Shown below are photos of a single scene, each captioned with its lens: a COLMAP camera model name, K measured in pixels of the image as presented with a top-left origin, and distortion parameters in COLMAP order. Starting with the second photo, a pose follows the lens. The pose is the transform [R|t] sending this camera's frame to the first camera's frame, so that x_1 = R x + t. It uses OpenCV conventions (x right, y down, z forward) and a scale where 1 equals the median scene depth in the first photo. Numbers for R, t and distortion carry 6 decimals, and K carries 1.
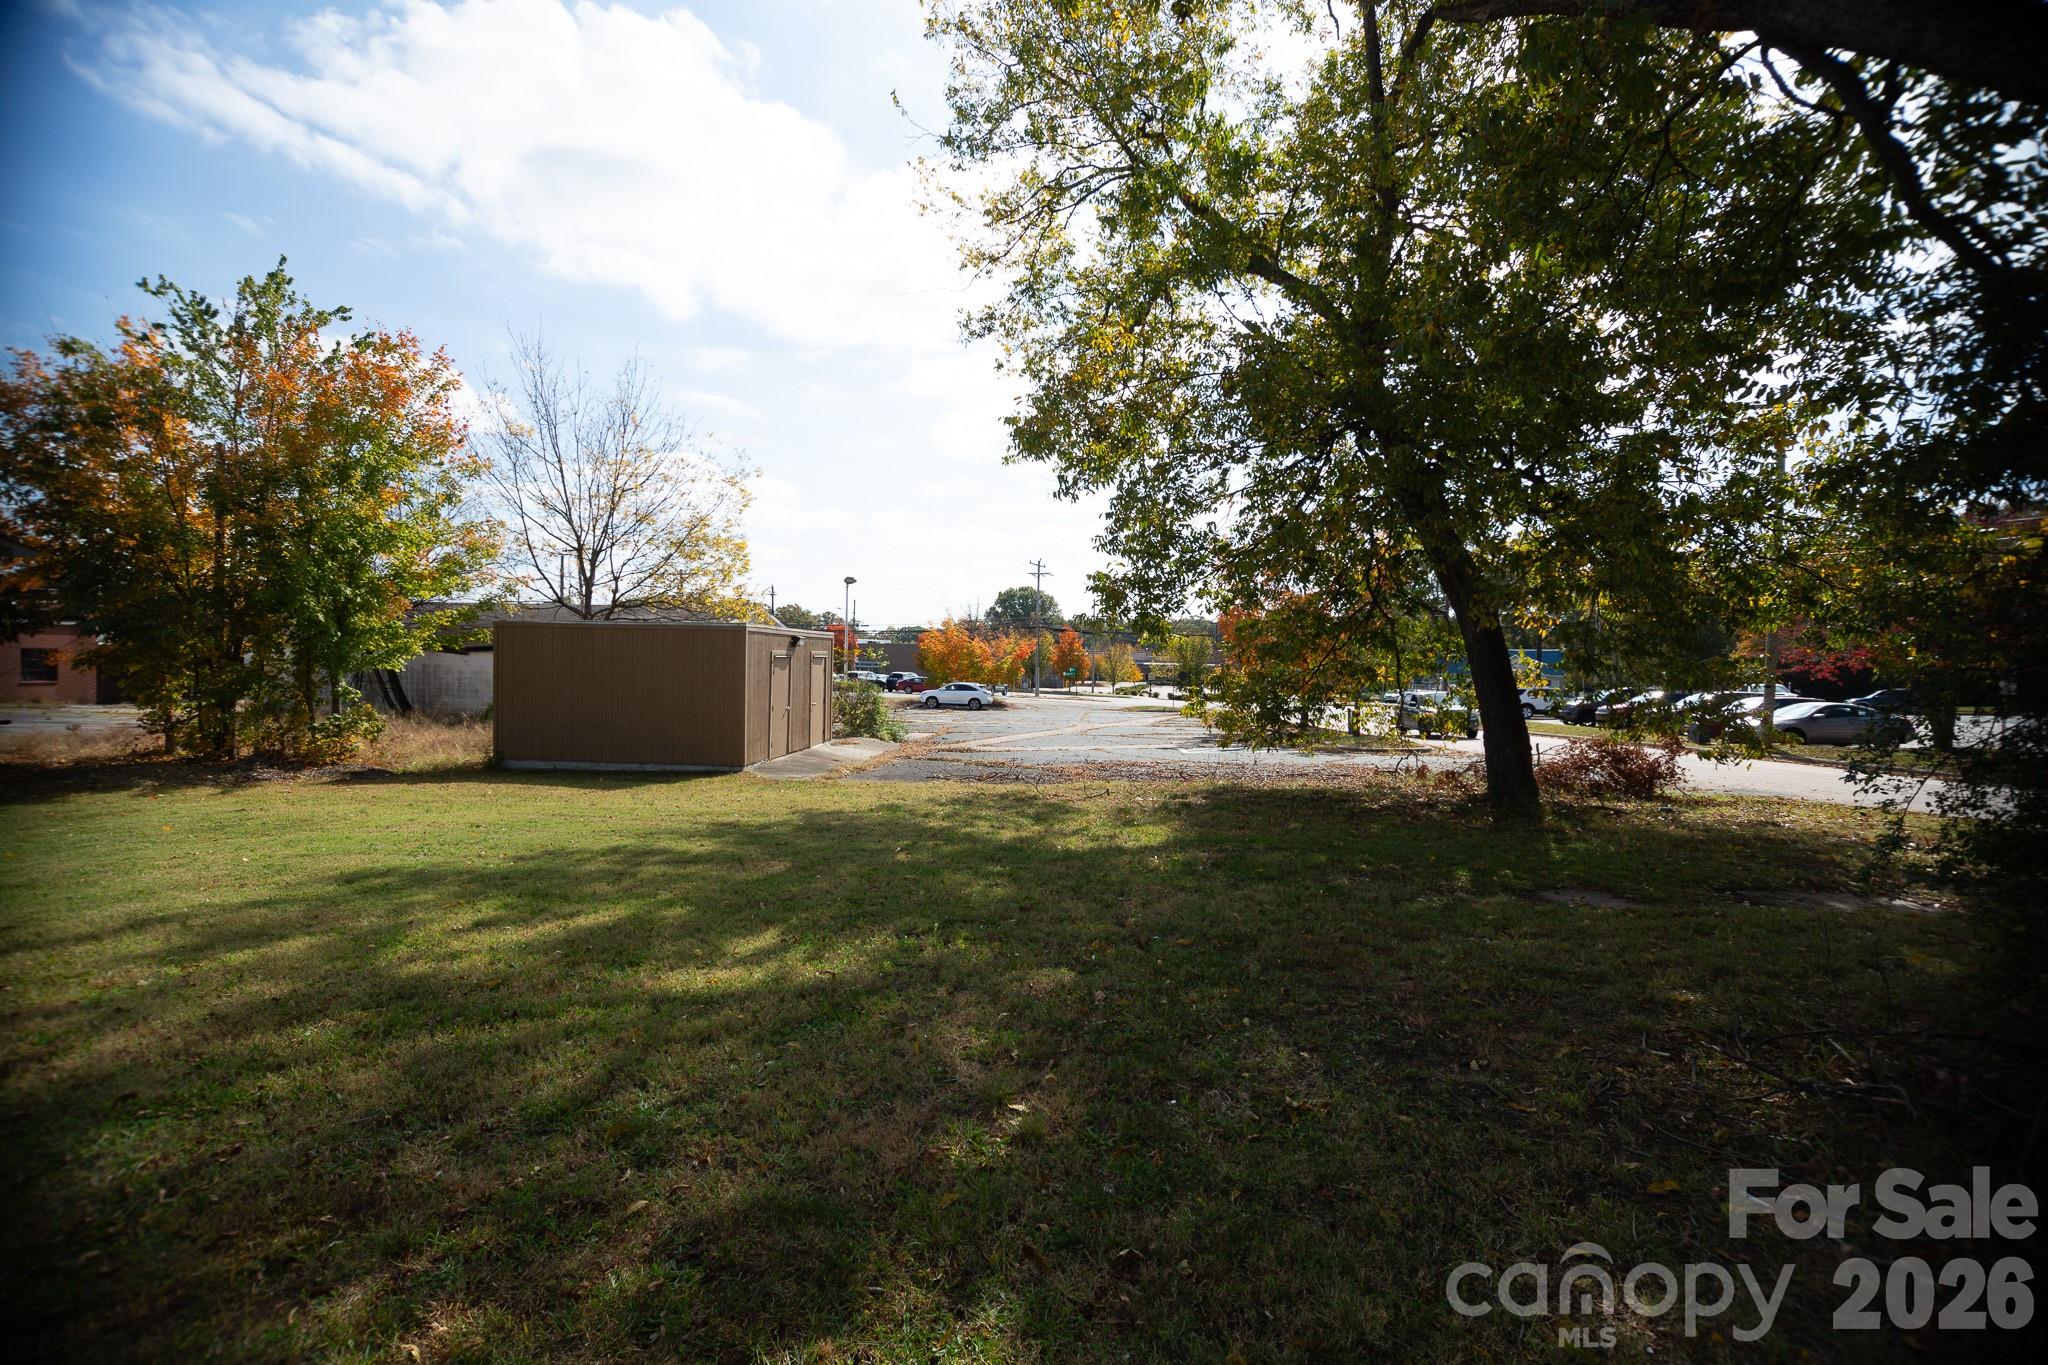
lens RADIAL K [[871.2, 0, 1003.3], [0, 871.2, 702.9], [0, 0, 1]] dist [-0.001265, 0.000171]
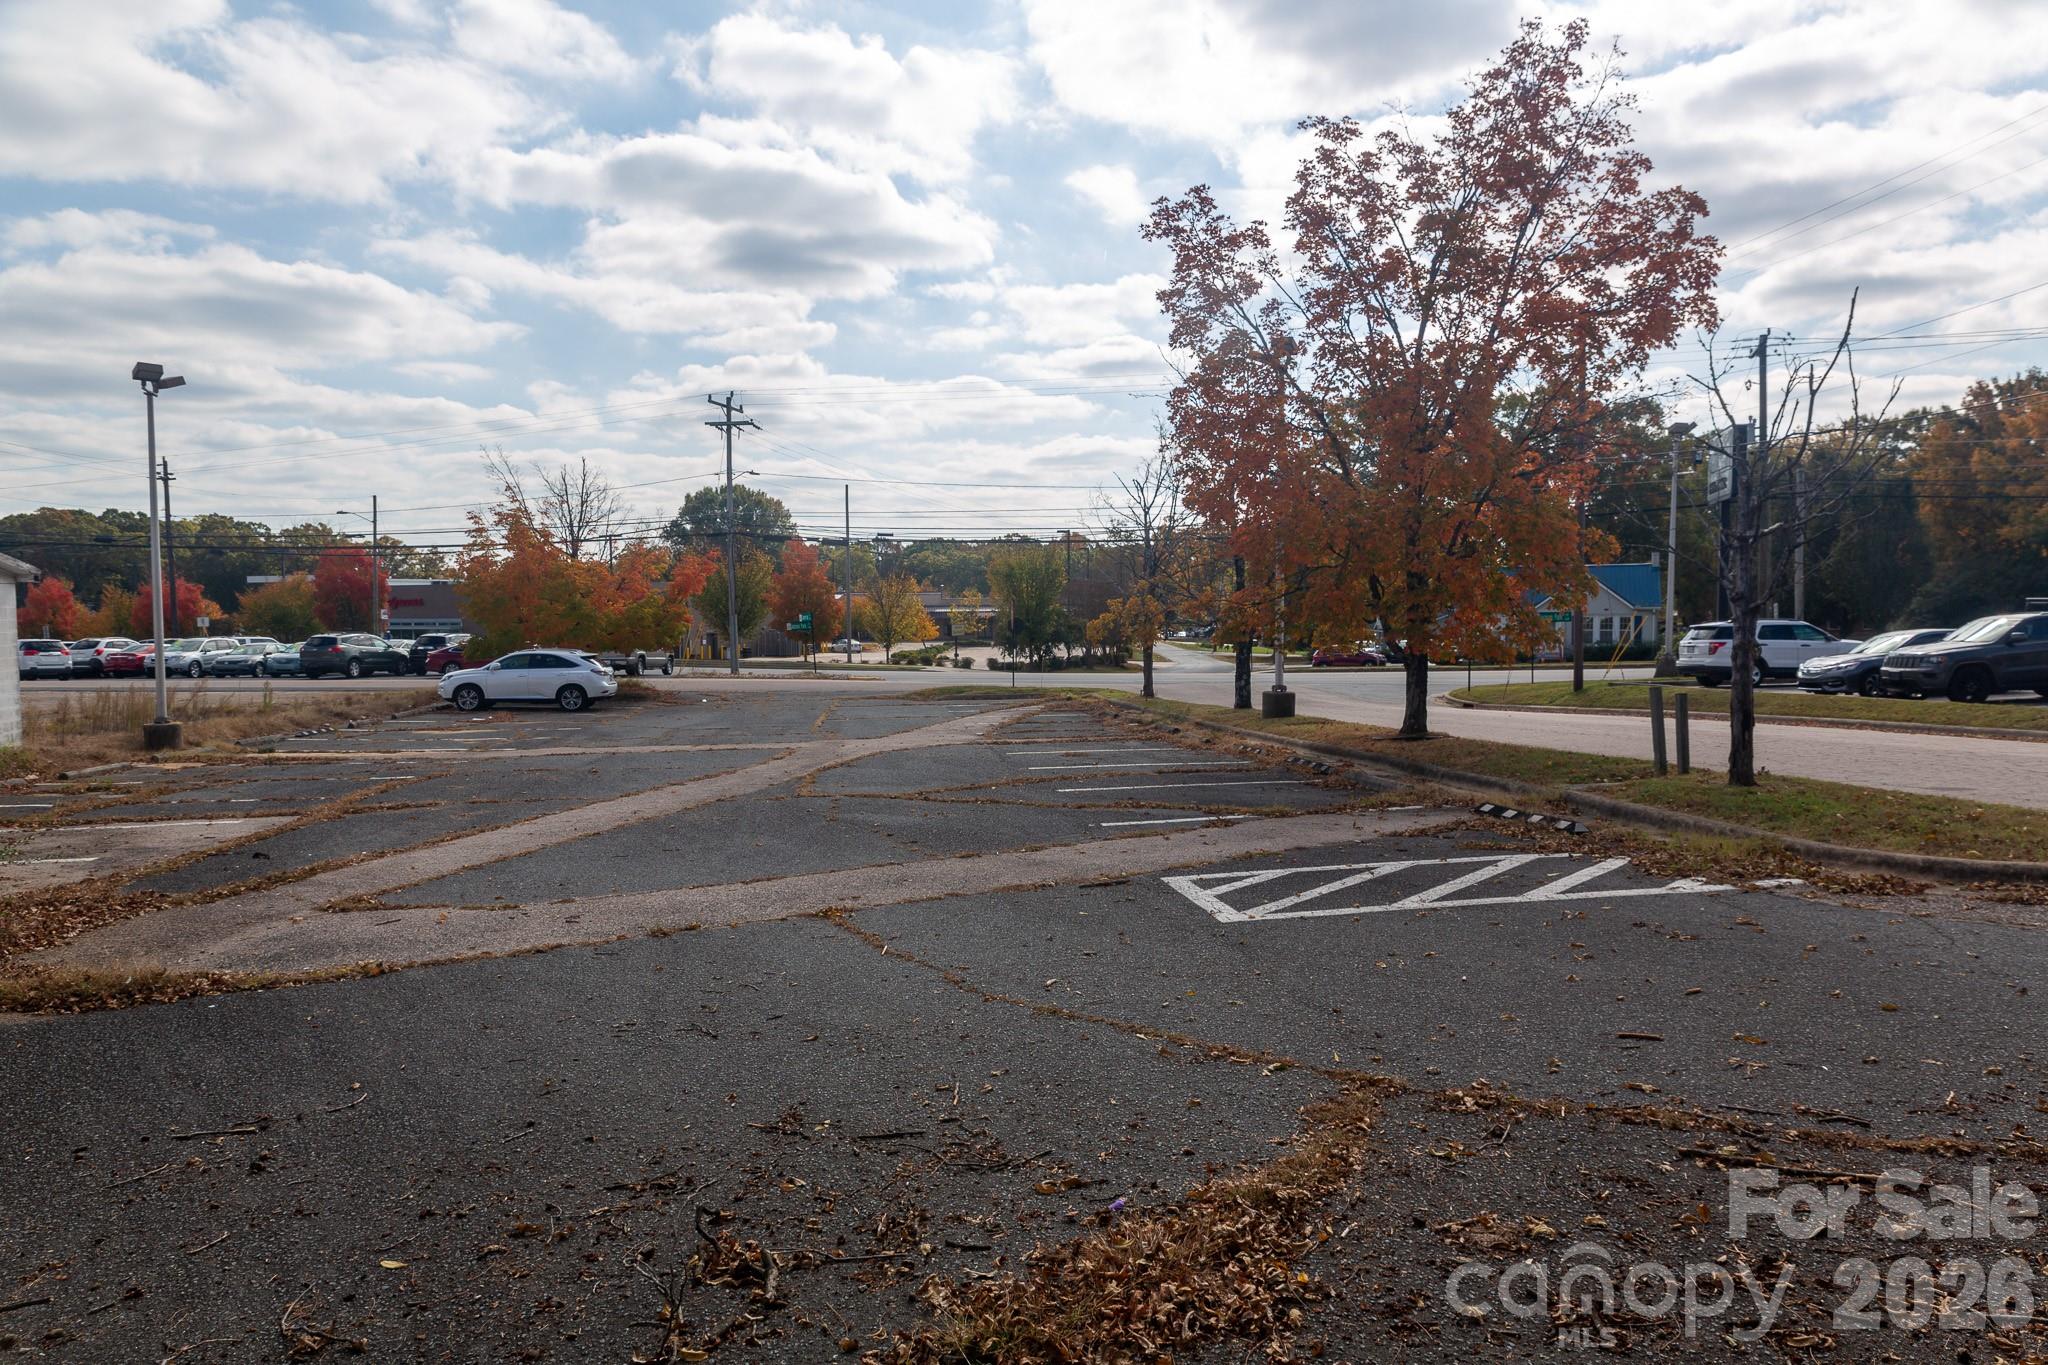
lens RADIAL K [[1373.7, 0, 1024.0], [0, 1373.7, 682.5], [0, 0, 1]] dist [-0.008335, -0.007760]
pose [[0.974242, -0.036725, 0.222493, 0.034167], [0.036132, 0.999324, 0.006737, -0.003036], [-0.222591, 0.001476, 0.974911, 0.287514]]
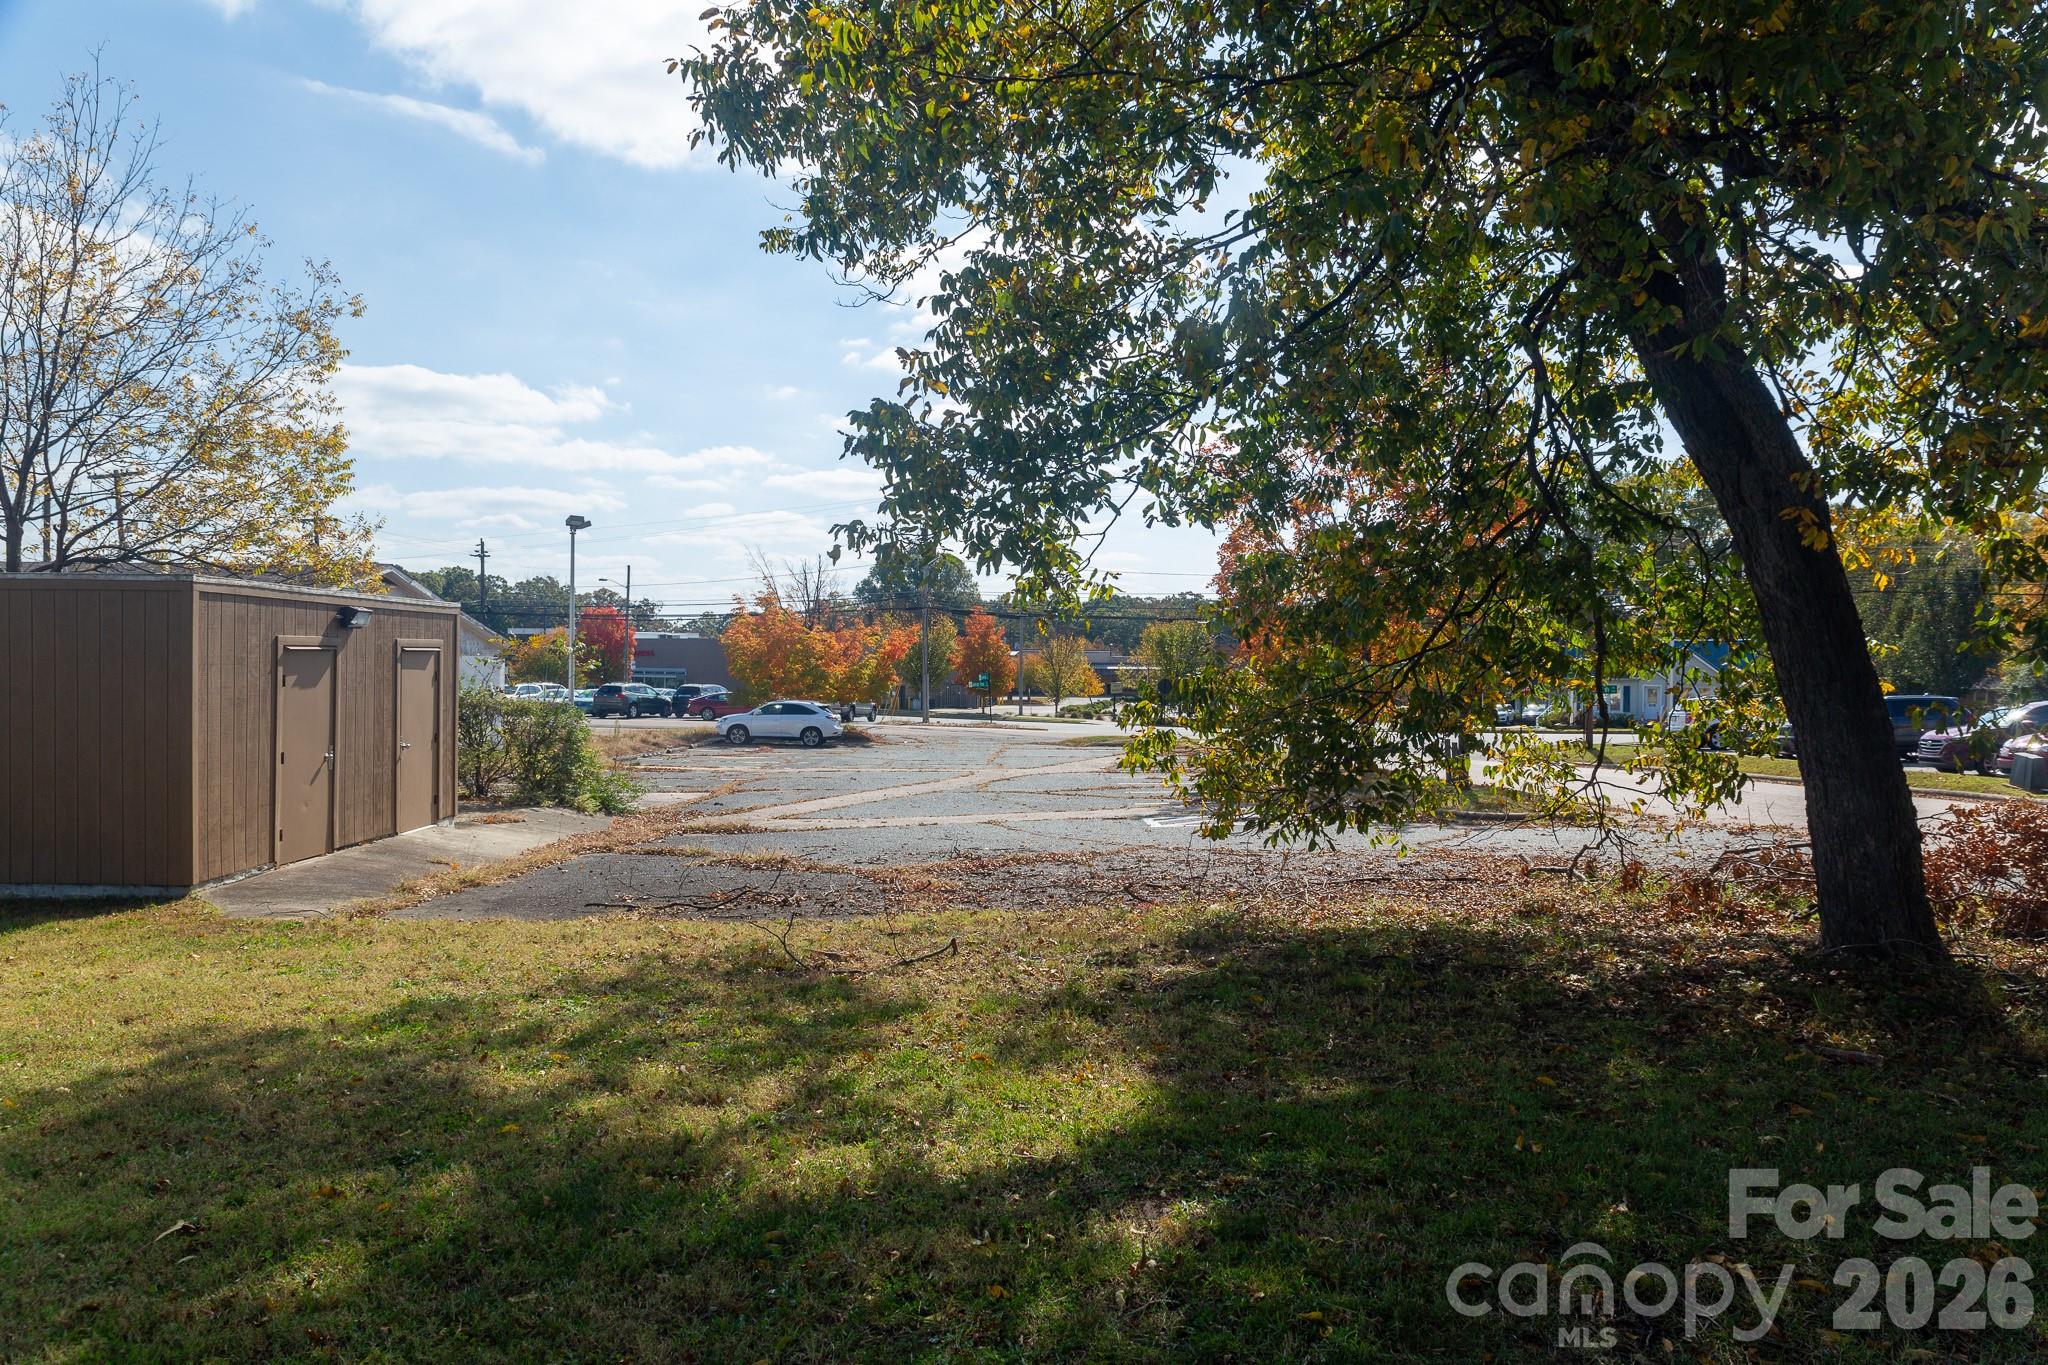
lens RADIAL K [[1373.7, 0, 1024.0], [0, 1373.7, 682.5], [0, 0, 1]] dist [-0.008335, -0.007760]
pose [[0.995220, -0.009250, 0.097222, 0.019306], [0.012739, 0.999295, -0.035328, -0.000898], [-0.096827, 0.036398, 0.994635, 0.067452]]
